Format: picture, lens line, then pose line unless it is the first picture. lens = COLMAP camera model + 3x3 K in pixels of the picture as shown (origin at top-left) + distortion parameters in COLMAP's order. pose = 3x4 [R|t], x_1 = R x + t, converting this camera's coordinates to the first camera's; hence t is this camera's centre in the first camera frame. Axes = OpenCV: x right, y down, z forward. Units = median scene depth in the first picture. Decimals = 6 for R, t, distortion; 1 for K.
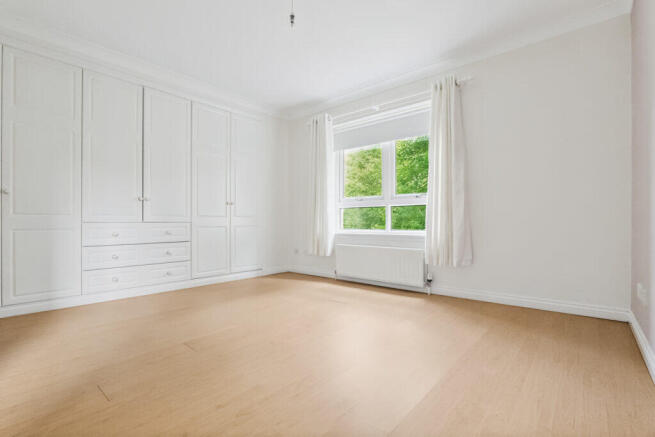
lens RADIAL K [[307.6, 0, 331.0], [0, 307.6, 219.9], [0, 0, 1]] dist [-0.020775, 0.004172]
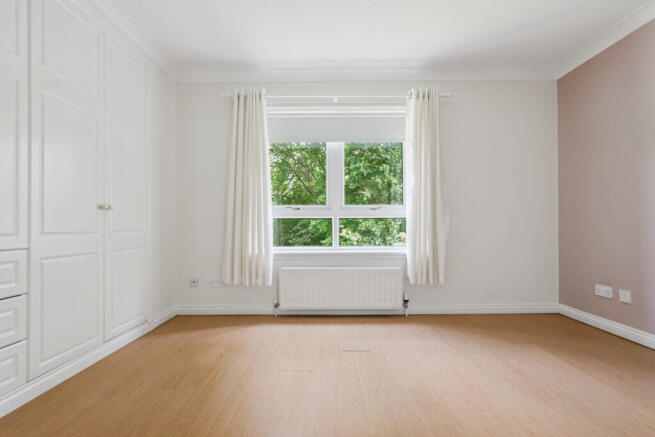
lens RADIAL K [[307.6, 0, 332.9], [0, 307.6, 224.1], [0, 0, 1]] dist [-0.020775, 0.004172]
pose [[0.756614, 0.005903, 0.653835, -0.387853], [-0.003941, 0.999982, -0.004468, -0.025798], [-0.653849, 0.000804, 0.756624, 0.376755]]
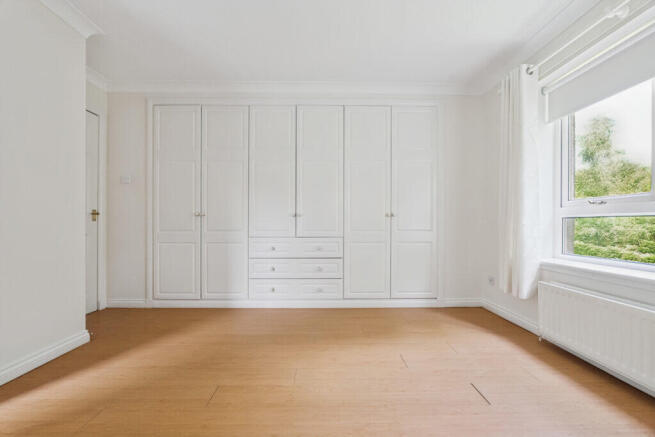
lens RADIAL K [[307.6, 0, 330.6], [0, 307.6, 223.2], [0, 0, 1]] dist [-0.020775, 0.004172]
pose [[0.661366, 0.000065, -0.750063, 0.200746], [0.002088, 0.999996, 0.001928, -0.034657], [0.750061, -0.002841, 0.661363, 0.336832]]
